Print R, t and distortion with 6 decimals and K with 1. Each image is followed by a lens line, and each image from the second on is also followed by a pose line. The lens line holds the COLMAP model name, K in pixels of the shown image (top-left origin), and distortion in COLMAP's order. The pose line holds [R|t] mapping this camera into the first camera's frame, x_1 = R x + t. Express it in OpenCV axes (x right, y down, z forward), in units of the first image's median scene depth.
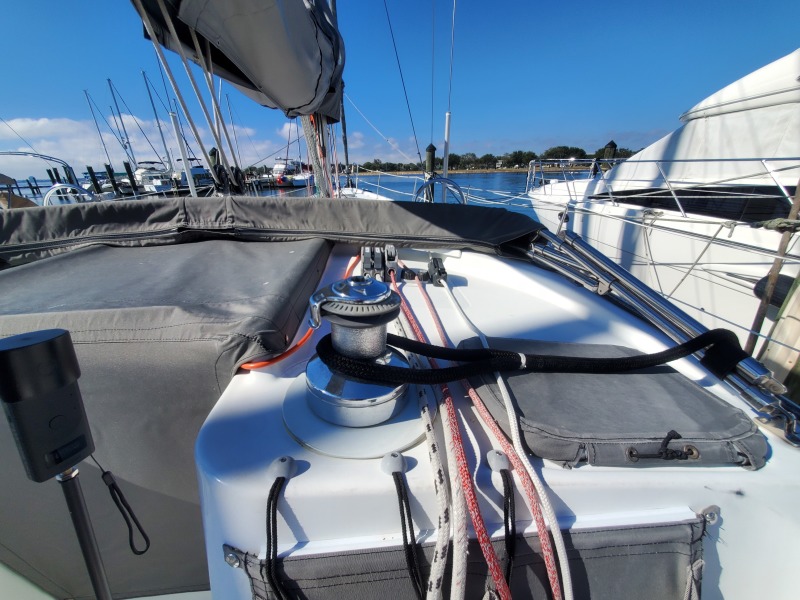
lens RADIAL K [[318.1, 0, 414.4], [0, 318.1, 313.2], [0, 0, 1]] dist [0.000153, -0.001041]
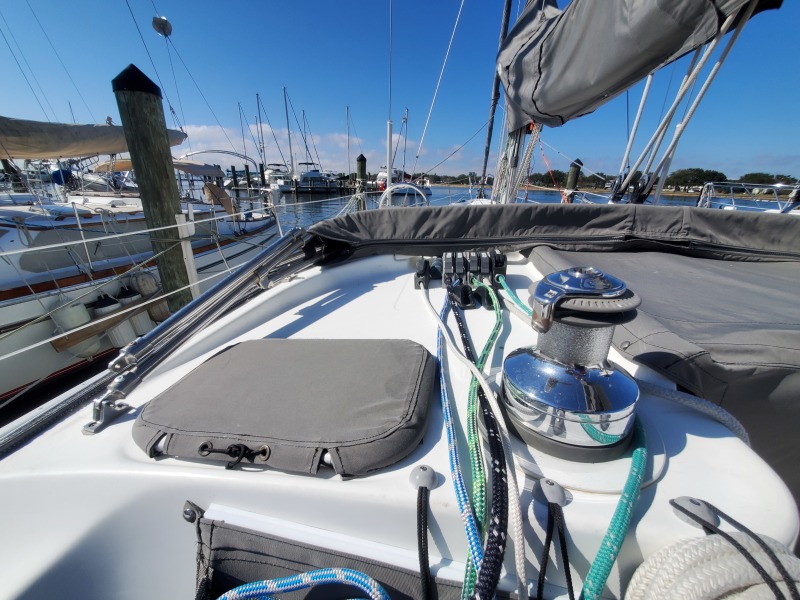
lens RADIAL K [[318.1, 0, 402.4], [0, 318.1, 305.9], [0, 0, 1]] dist [0.000153, -0.001041]
pose [[0.974842, 0.127360, -0.182929, -0.178261], [-0.136620, 0.989860, -0.038895, 0.009683], [0.176120, 0.062908, 0.982357, -0.004560]]
